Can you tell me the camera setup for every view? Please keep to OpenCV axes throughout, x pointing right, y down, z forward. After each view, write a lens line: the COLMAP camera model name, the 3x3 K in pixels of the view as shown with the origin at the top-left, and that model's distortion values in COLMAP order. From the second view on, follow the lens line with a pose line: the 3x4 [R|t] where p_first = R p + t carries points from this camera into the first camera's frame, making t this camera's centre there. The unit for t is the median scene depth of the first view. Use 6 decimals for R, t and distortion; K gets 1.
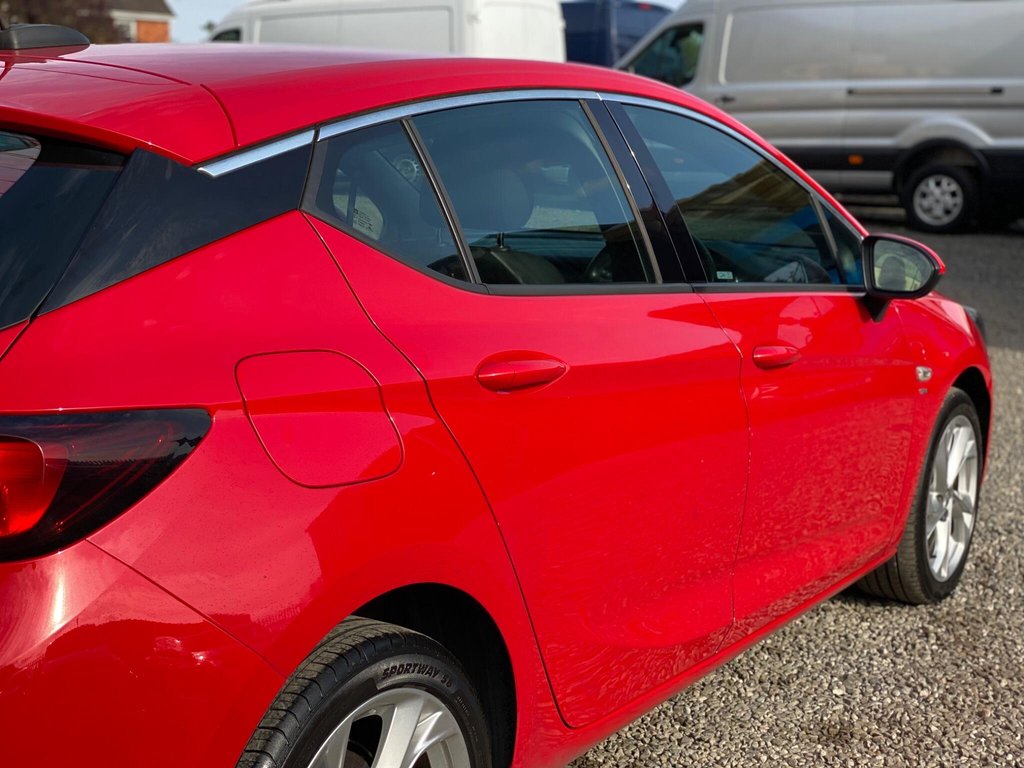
lens RADIAL K [[1513.0, 0, 528.3], [0, 1513.0, 382.3], [0, 0, 1]] dist [0.165623, -0.436685]
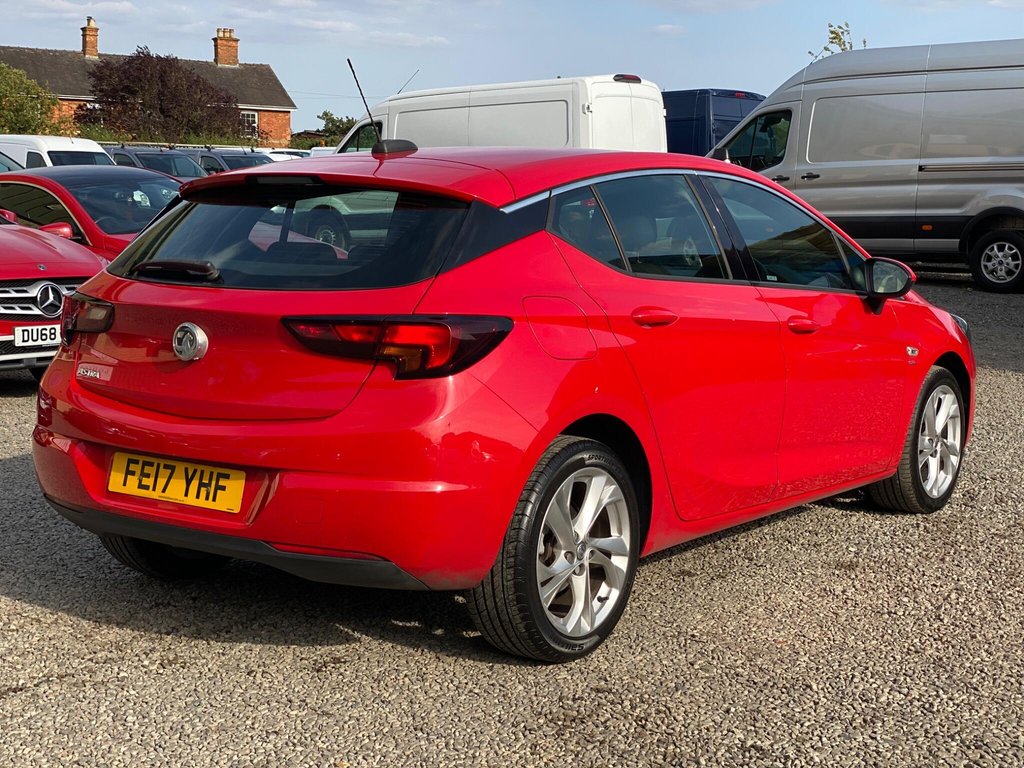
lens RADIAL K [[1513.0, 0, 528.3], [0, 1513.0, 382.3], [0, 0, 1]] dist [0.165623, -0.436685]
pose [[0.997812, -0.003264, -0.066041, -0.021497], [-0.000175, 0.998647, -0.052001, 0.102160], [0.066122, 0.051899, 0.996461, -0.526248]]
